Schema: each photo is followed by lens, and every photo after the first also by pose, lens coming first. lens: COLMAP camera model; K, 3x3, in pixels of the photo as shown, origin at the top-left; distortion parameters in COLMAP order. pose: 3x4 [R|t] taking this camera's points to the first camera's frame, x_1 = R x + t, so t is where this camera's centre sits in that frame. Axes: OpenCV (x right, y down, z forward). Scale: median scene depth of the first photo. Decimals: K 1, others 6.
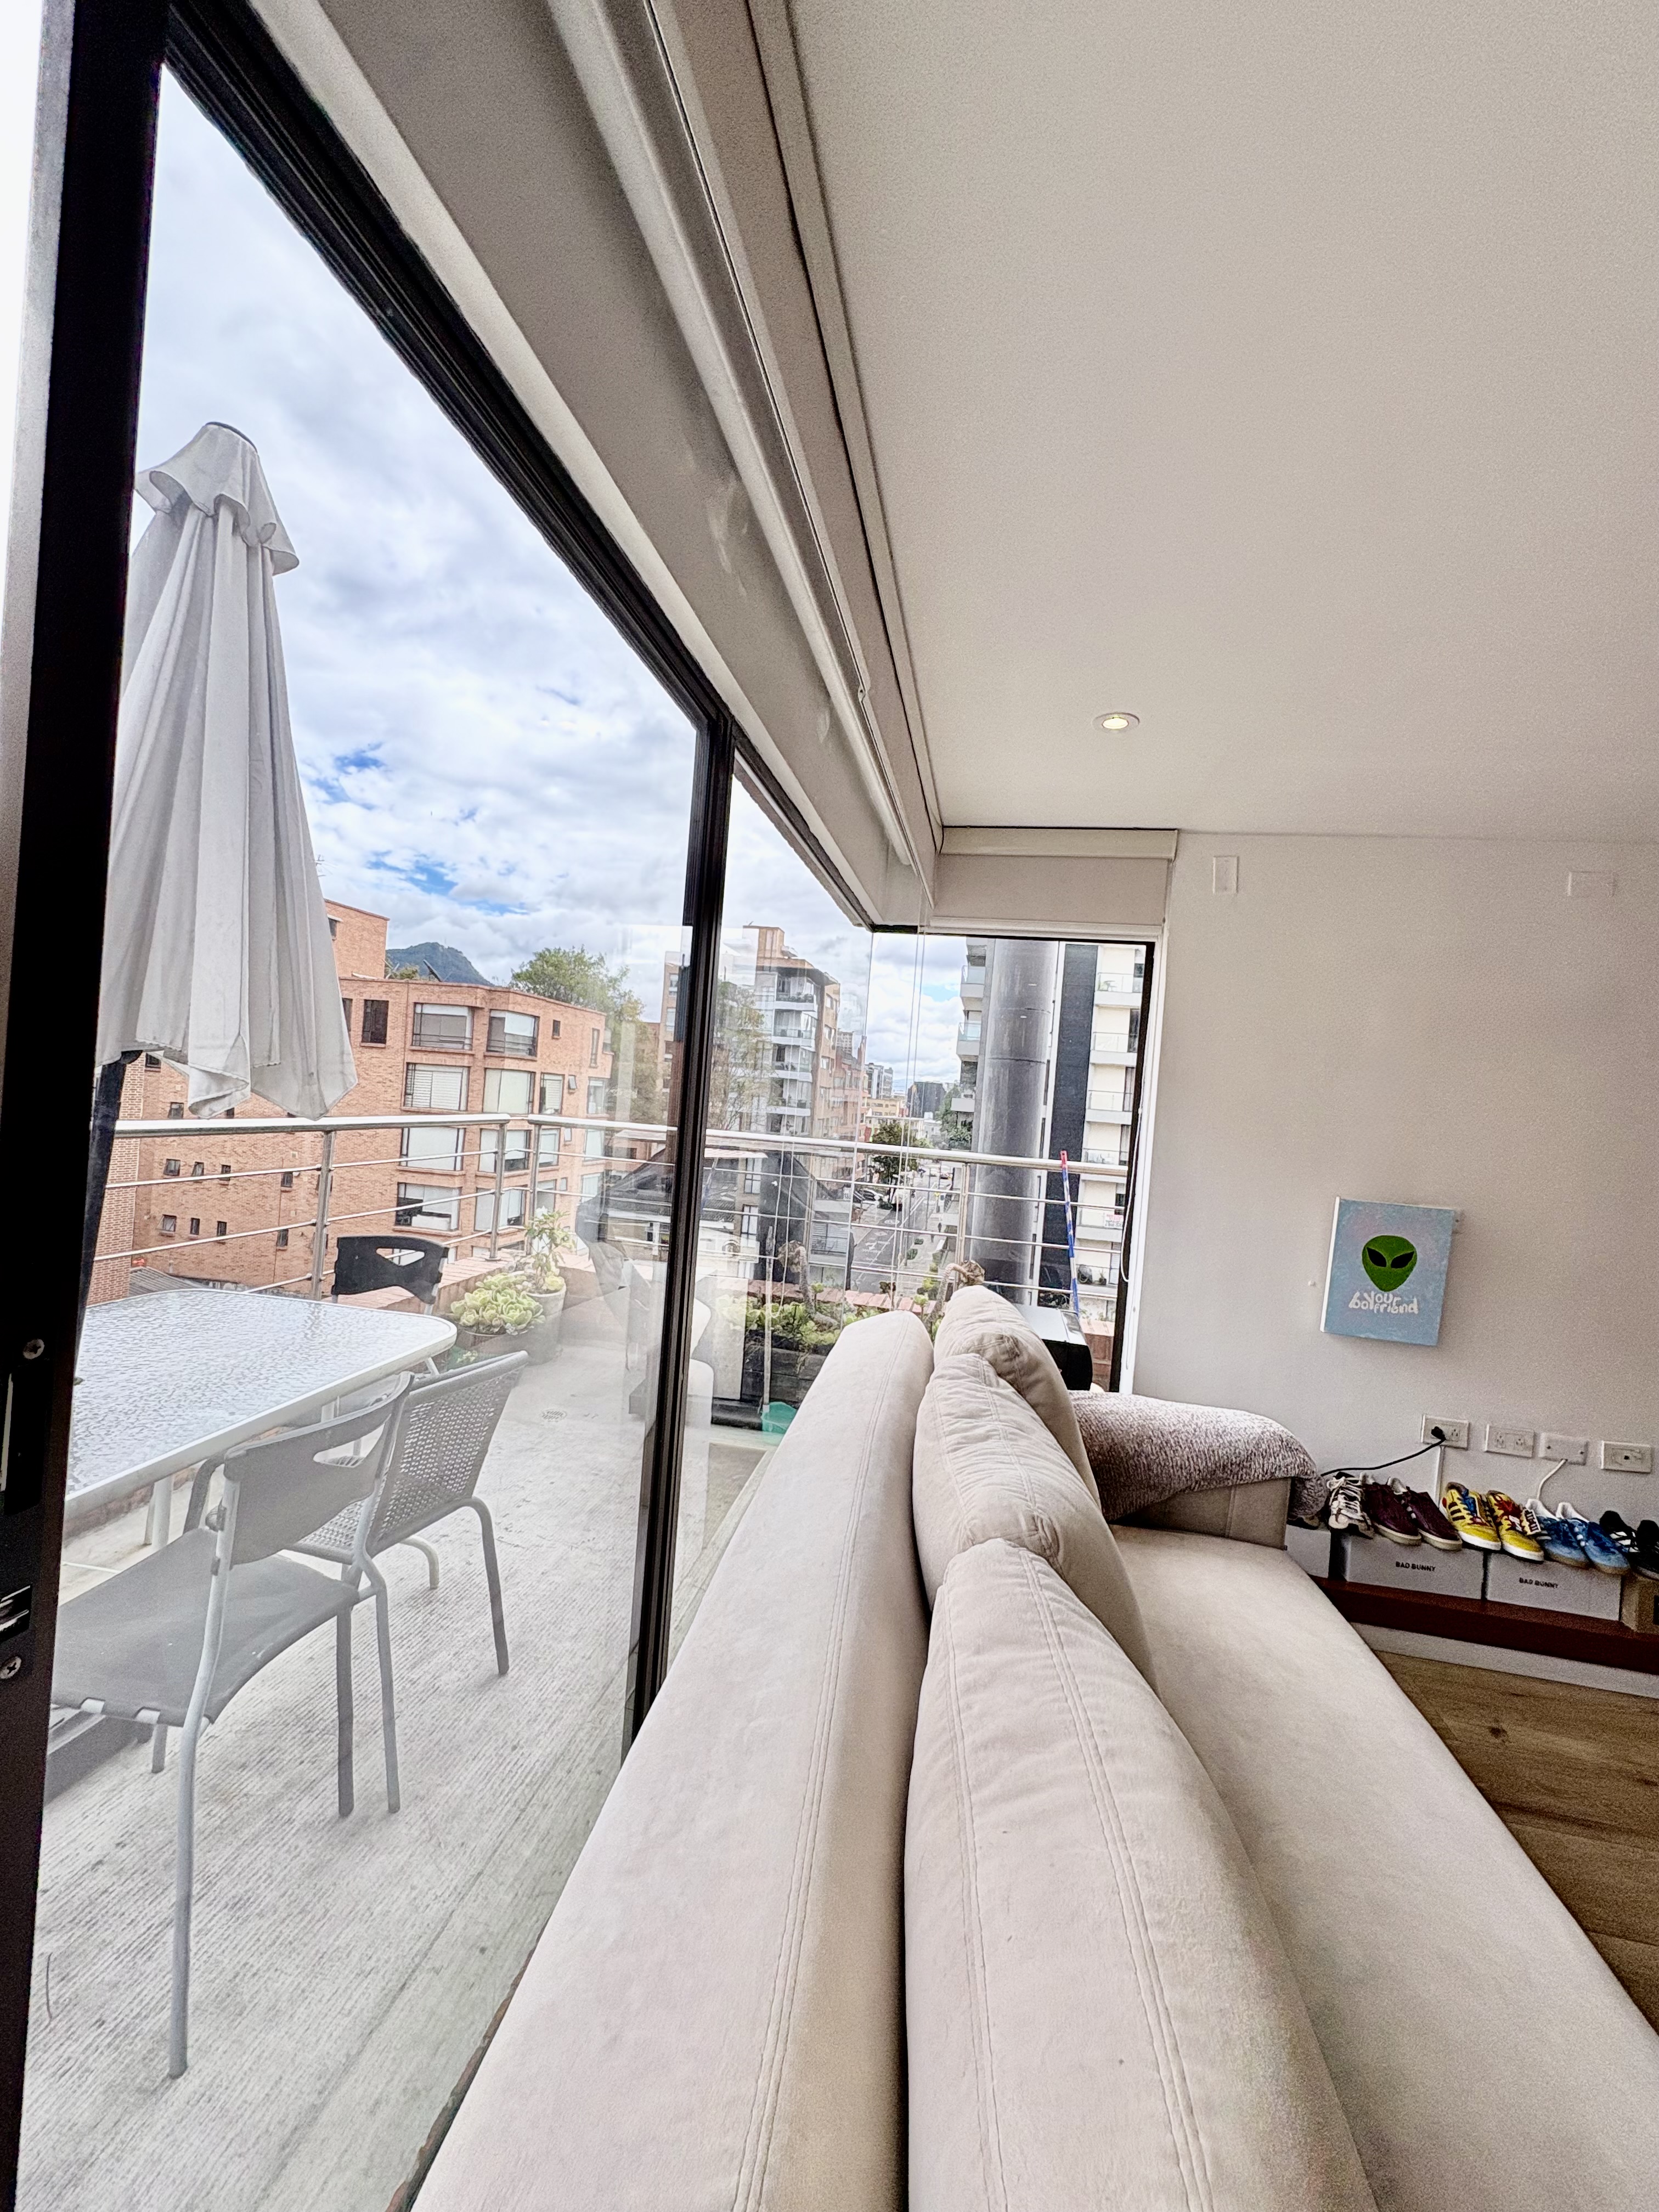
lens RADIAL K [[878.2, 0, 830.1], [0, 878.2, 1103.1], [0, 0, 1]] dist [0.000202, 0.000187]
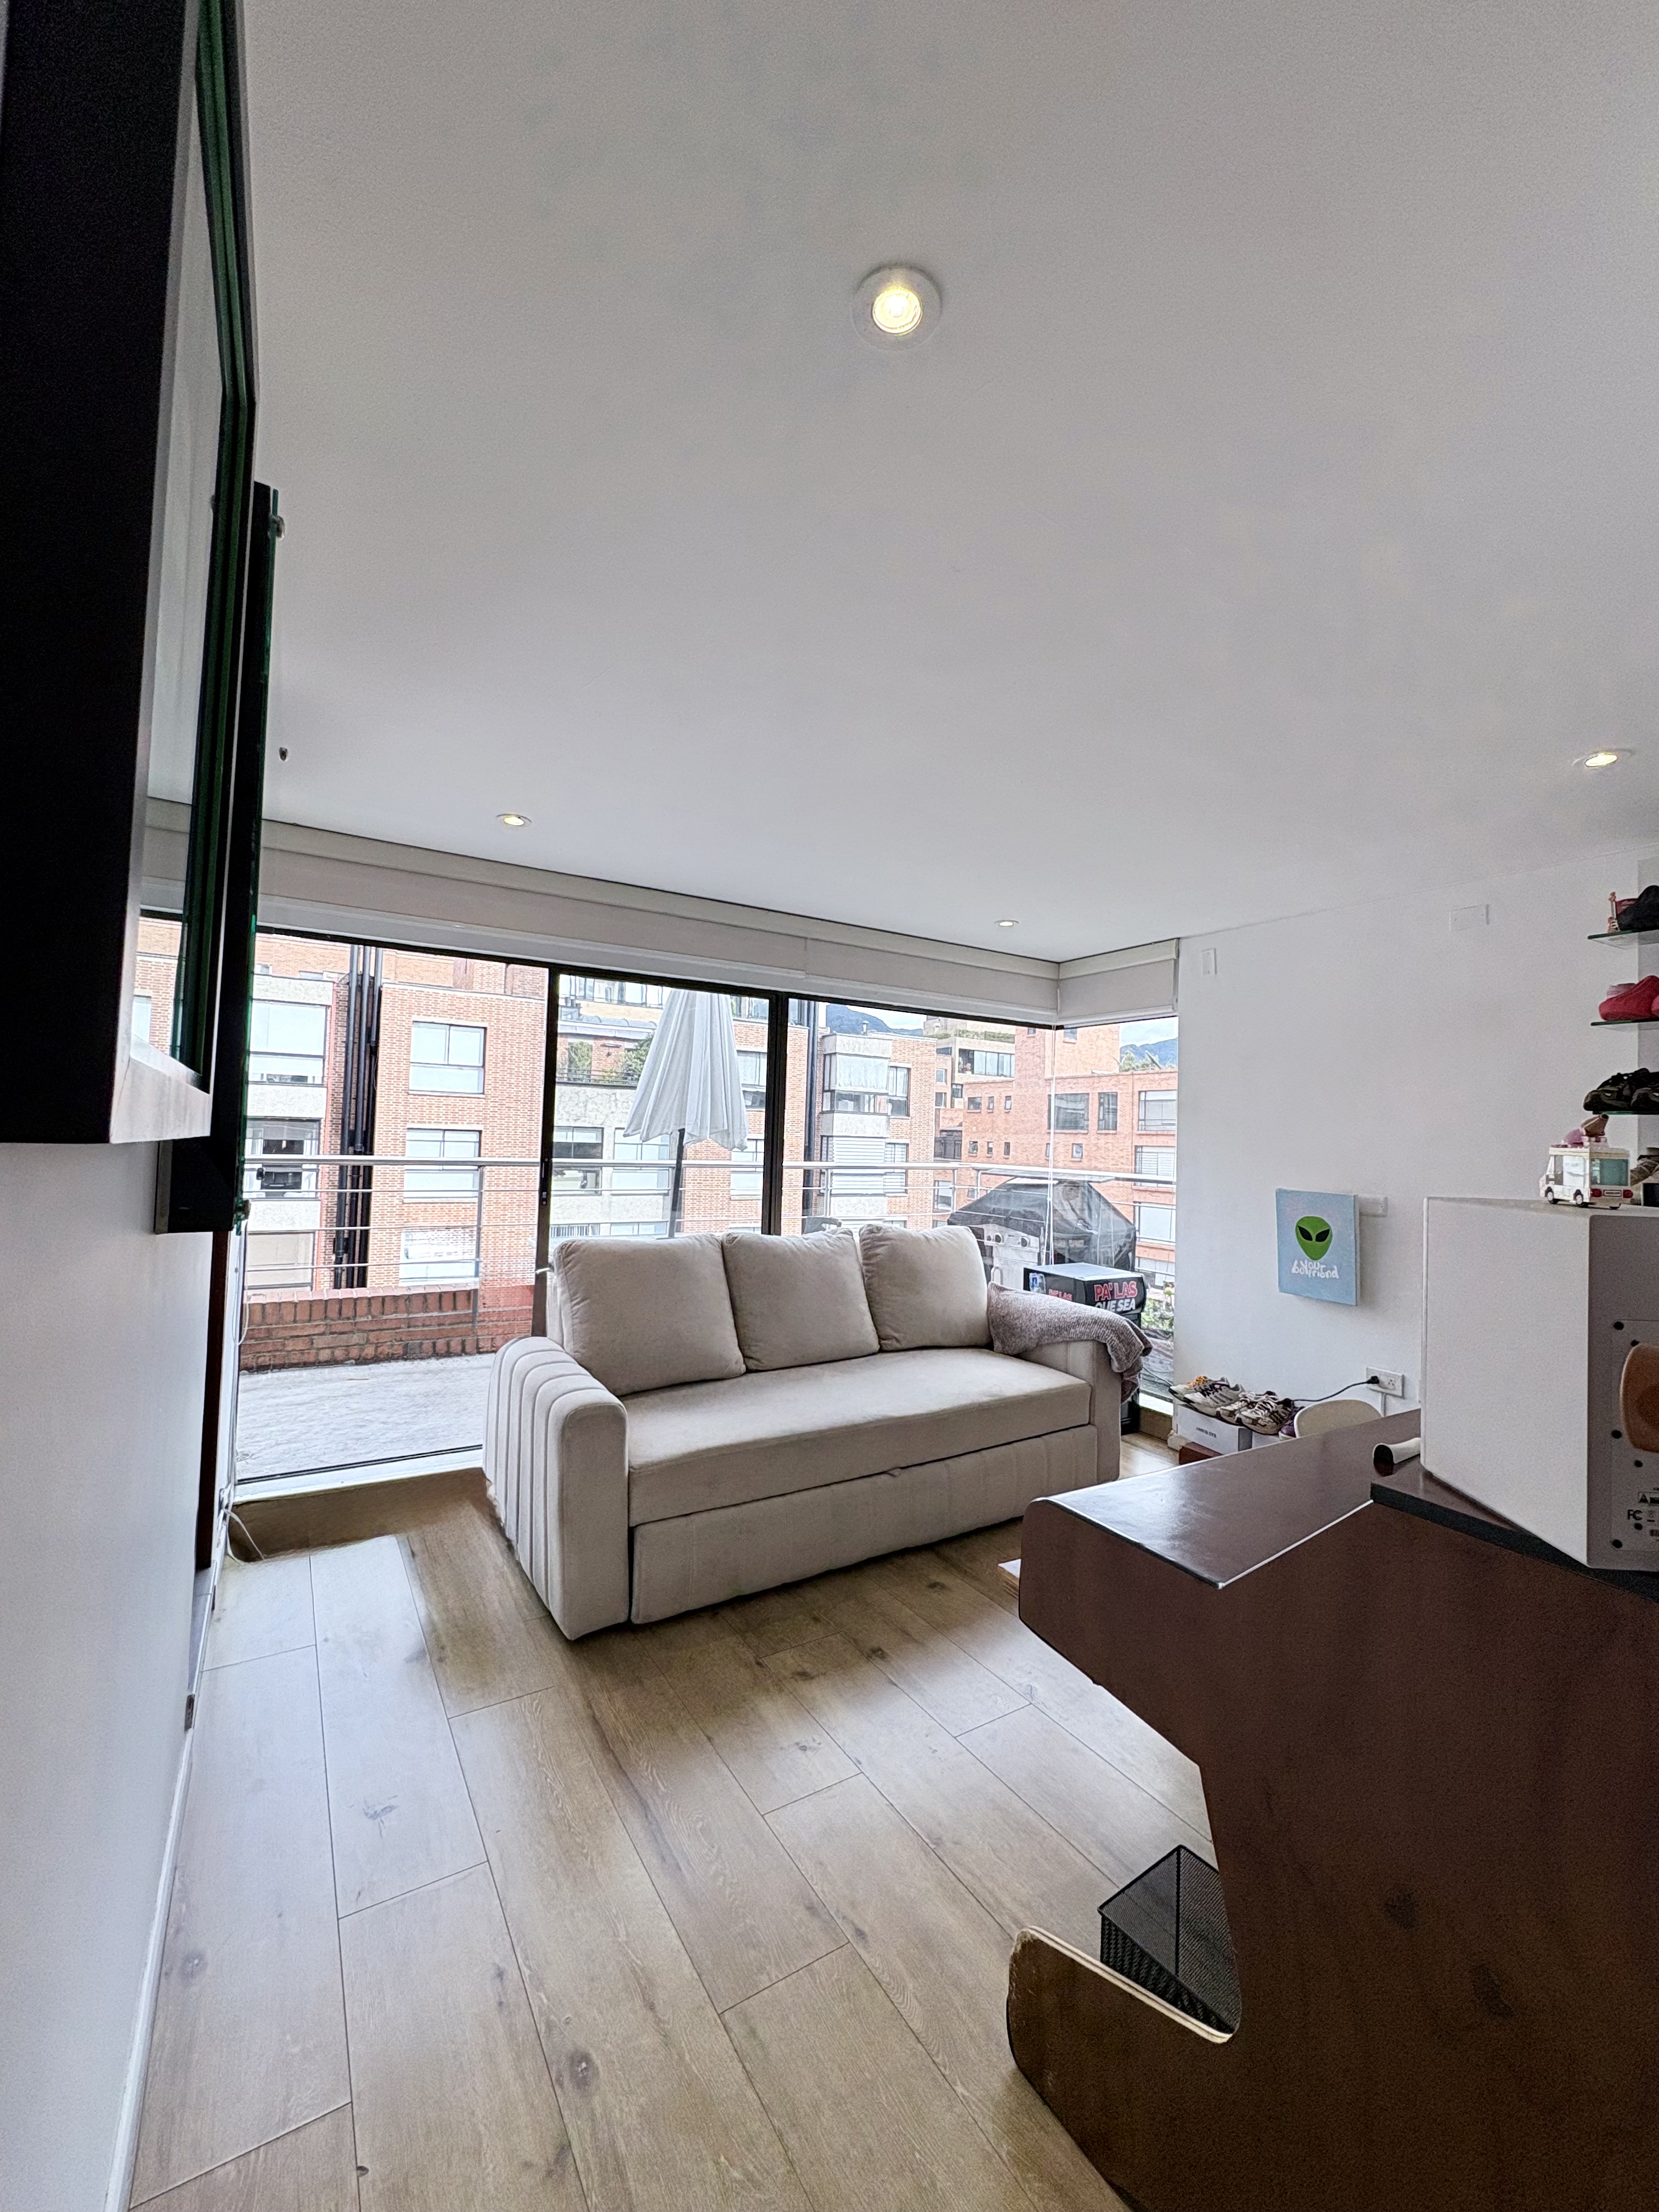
lens RADIAL K [[878.2, 0, 835.2], [0, 878.2, 1111.6], [0, 0, 1]] dist [0.000202, 0.000187]
pose [[0.681873, -0.077952, -0.727305, 1.137351], [0.015781, 0.995642, -0.091917, 0.106923], [0.731300, 0.051198, 0.680132, -0.417139]]
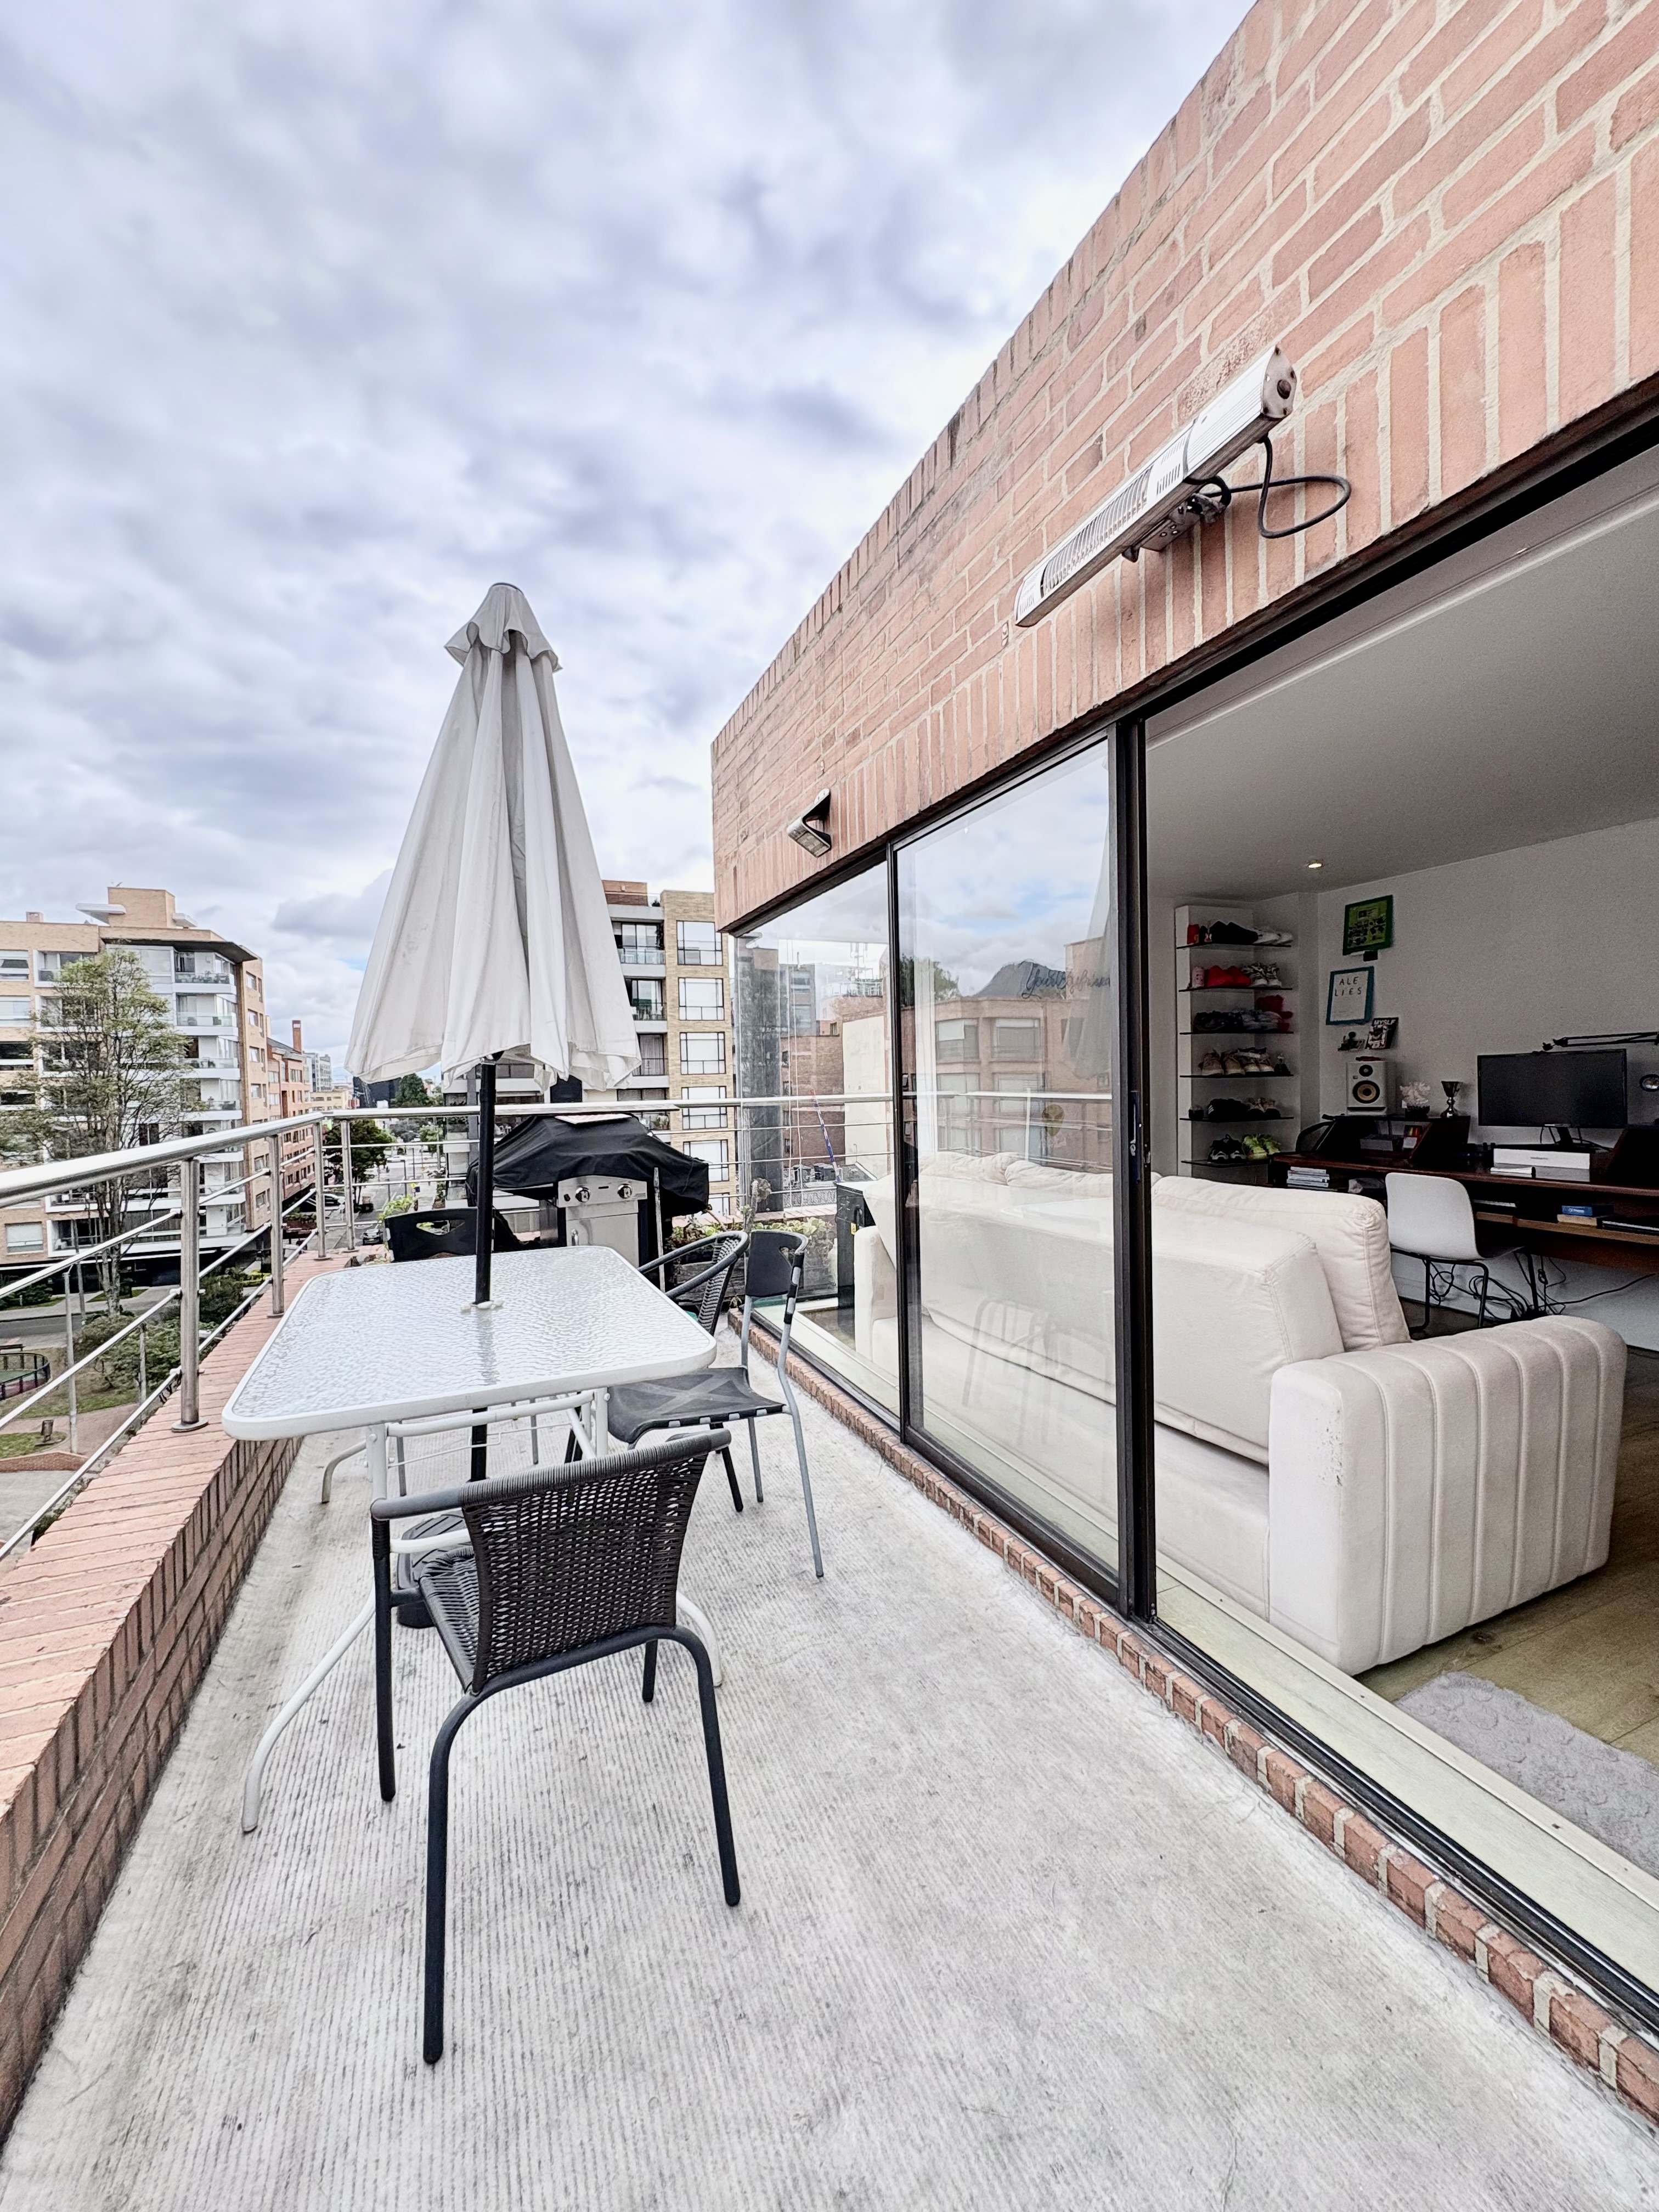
lens RADIAL K [[878.2, 0, 826.1], [0, 878.2, 1106.7], [0, 0, 1]] dist [0.000202, 0.000187]
pose [[0.829914, -0.113534, 0.546217, -0.773079], [0.092578, 0.993526, 0.065847, -0.010702], [-0.550156, -0.004079, 0.835052, -0.277545]]
